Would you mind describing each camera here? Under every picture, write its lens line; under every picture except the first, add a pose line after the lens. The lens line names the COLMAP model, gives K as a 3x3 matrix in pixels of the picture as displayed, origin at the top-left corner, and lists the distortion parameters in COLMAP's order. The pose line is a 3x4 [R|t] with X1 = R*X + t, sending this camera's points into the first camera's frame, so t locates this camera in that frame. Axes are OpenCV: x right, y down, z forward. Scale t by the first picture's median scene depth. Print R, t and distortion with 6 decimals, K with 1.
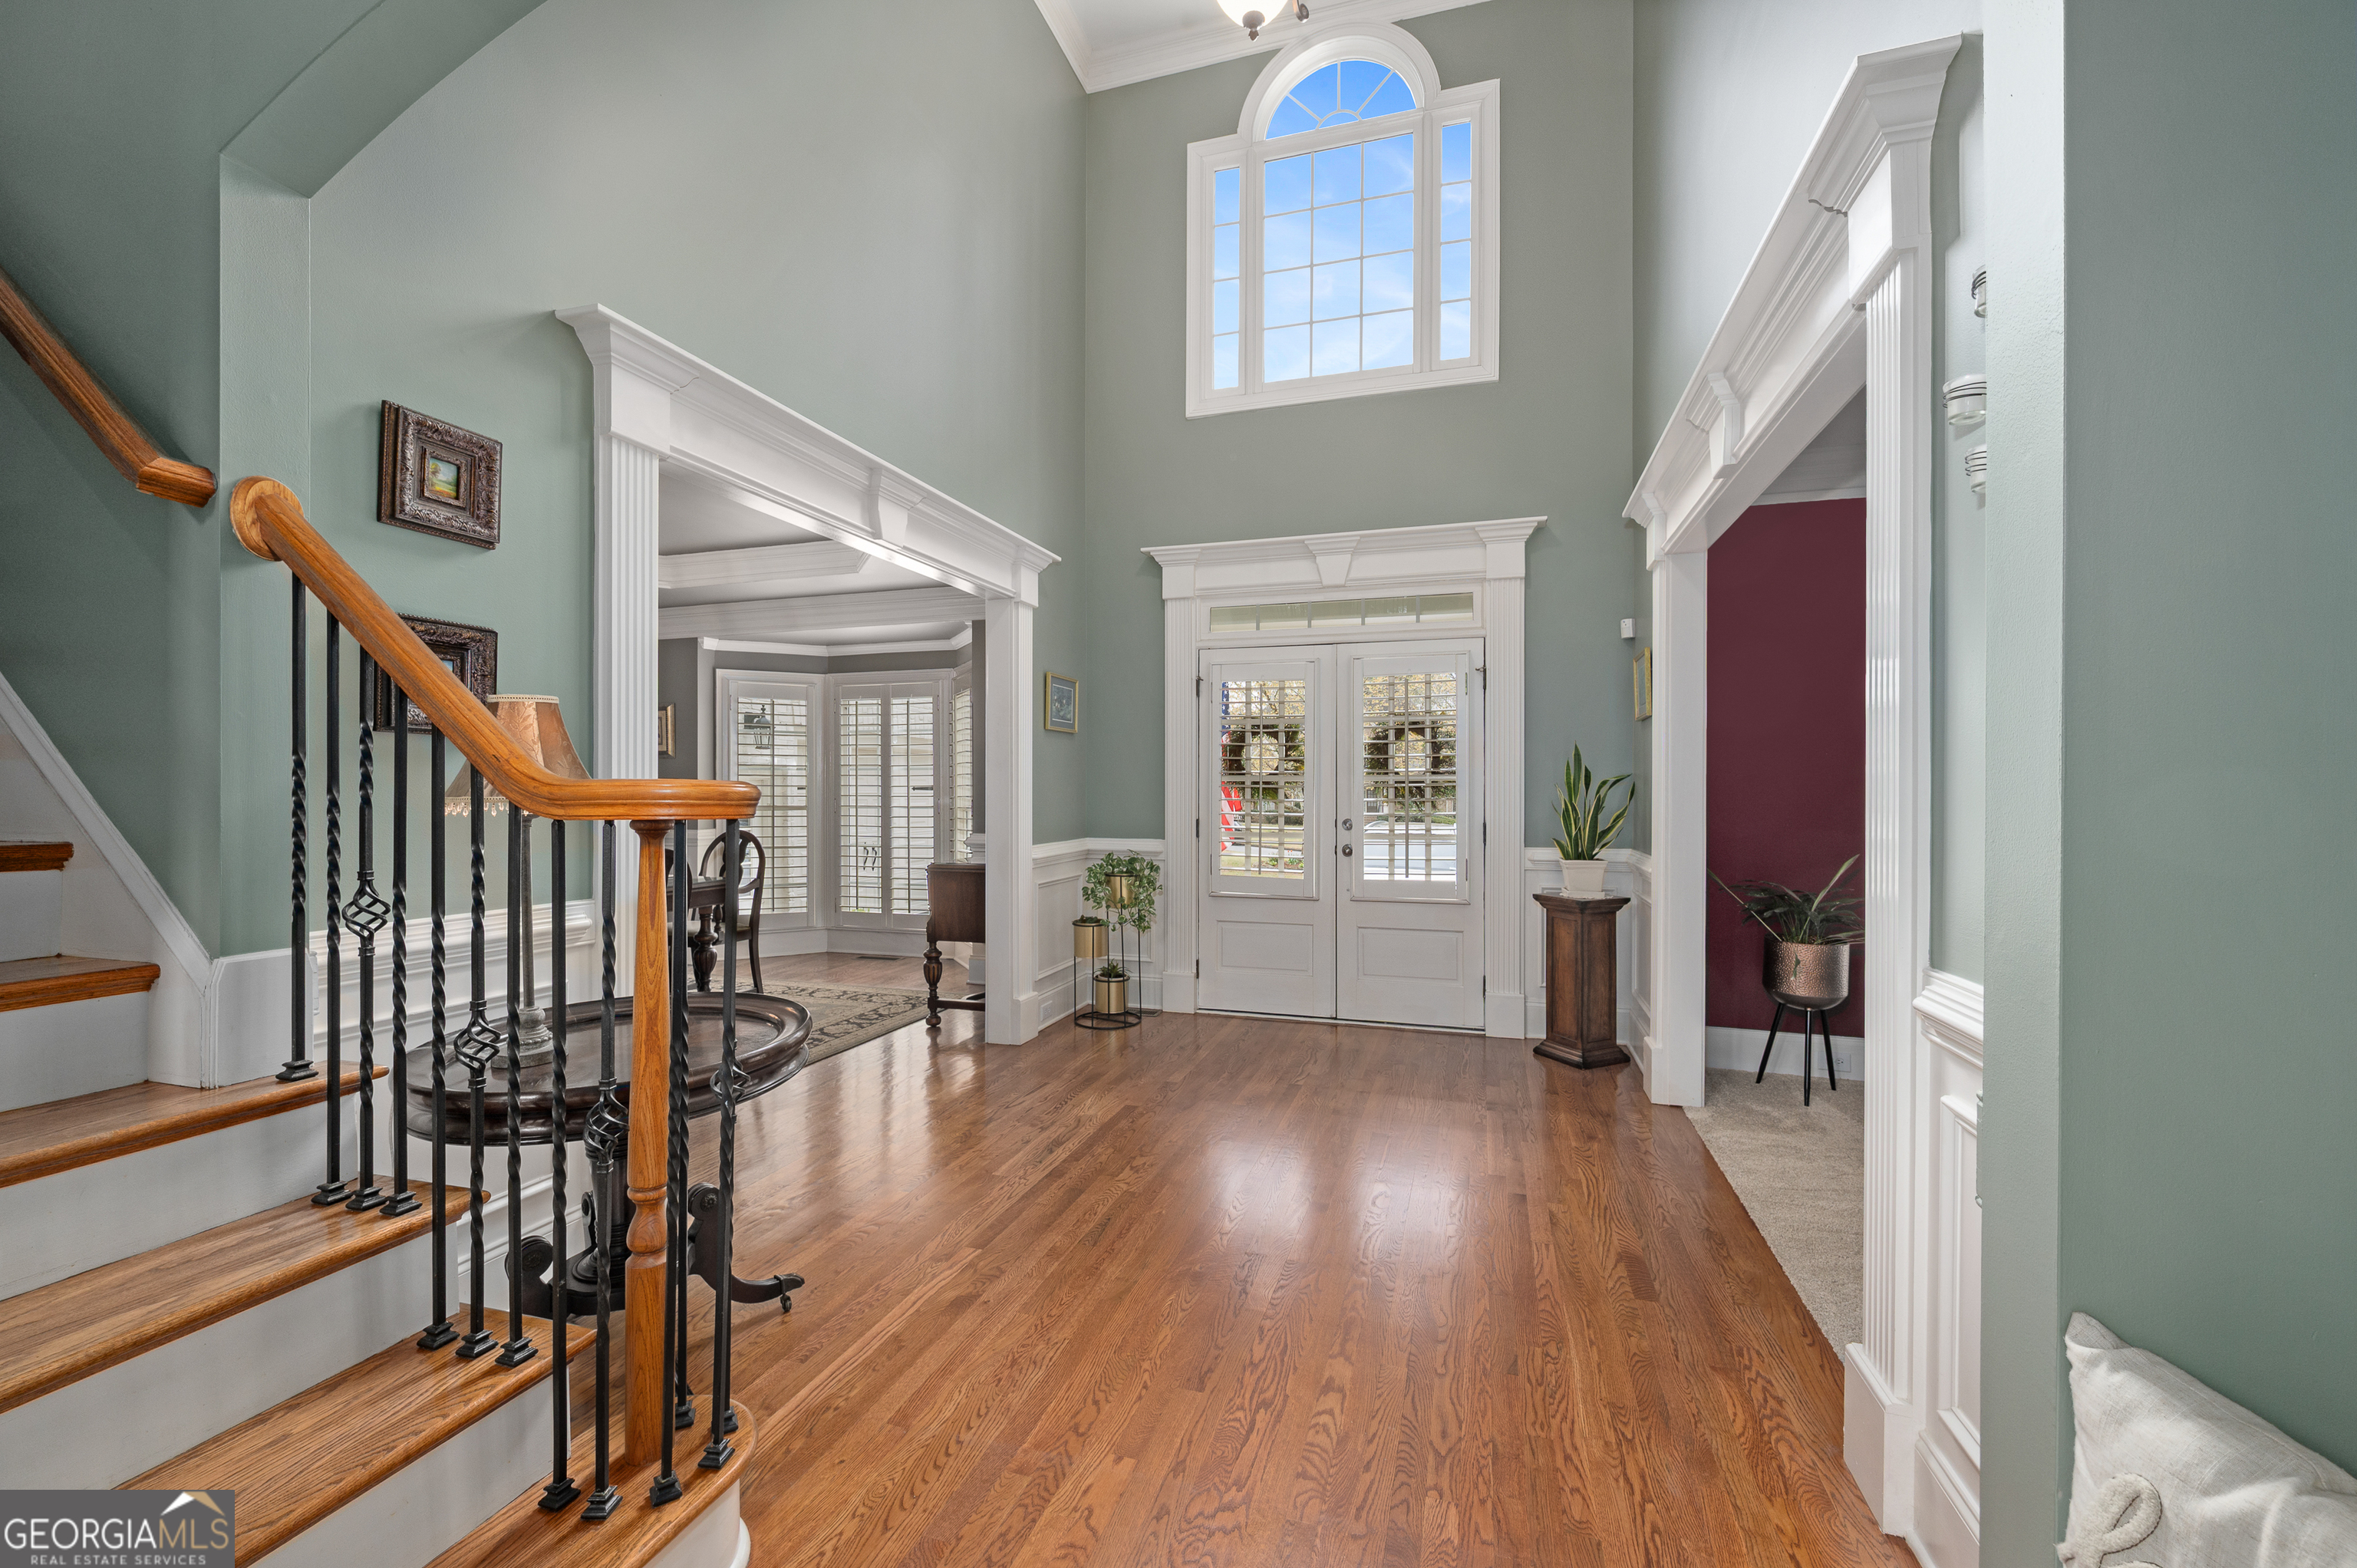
lens RADIAL K [[933.4, 0, 1182.3], [0, 933.4, 783.9], [0, 0, 1]] dist [-0.001383, -0.000124]
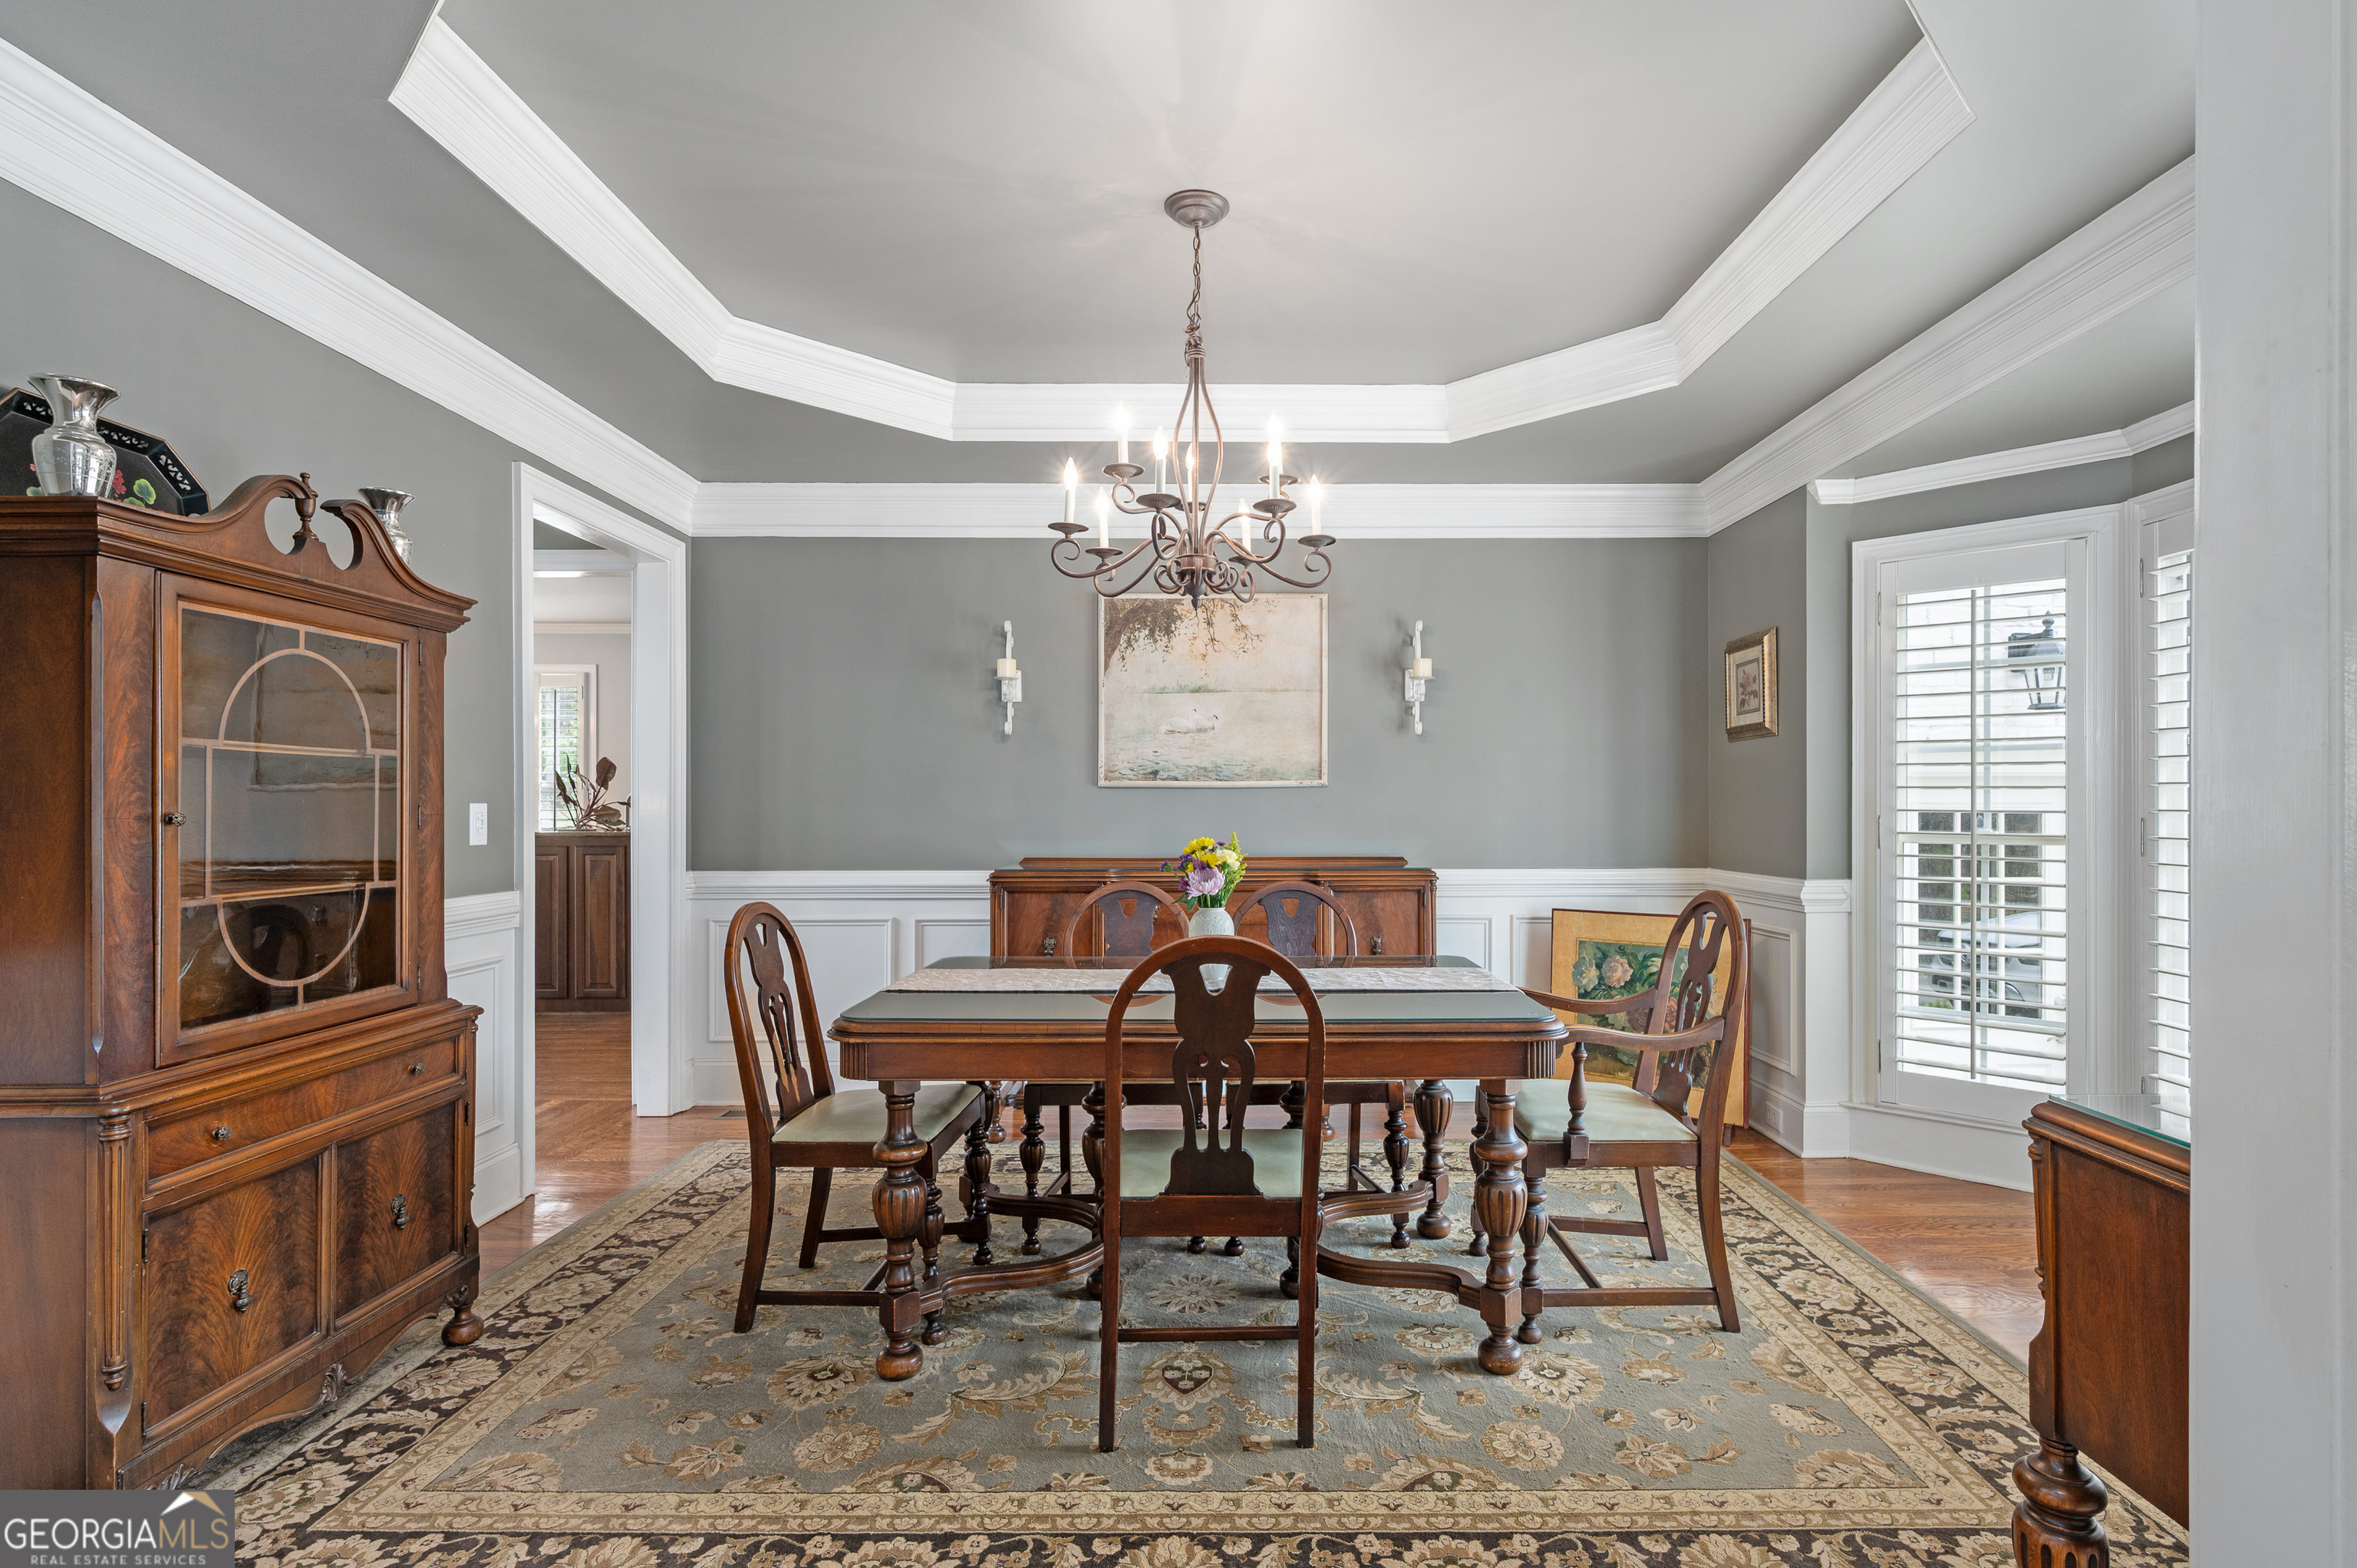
lens RADIAL K [[1165.1, 0, 1238.8], [0, 1165.1, 796.6], [0, 0, 1]] dist [-0.000609, 0.000173]
pose [[0.318792, -0.004644, -0.947813, -0.039396], [0.006871, 0.999973, -0.002589, 0.005703], [0.947800, -0.005687, 0.318815, 0.526876]]
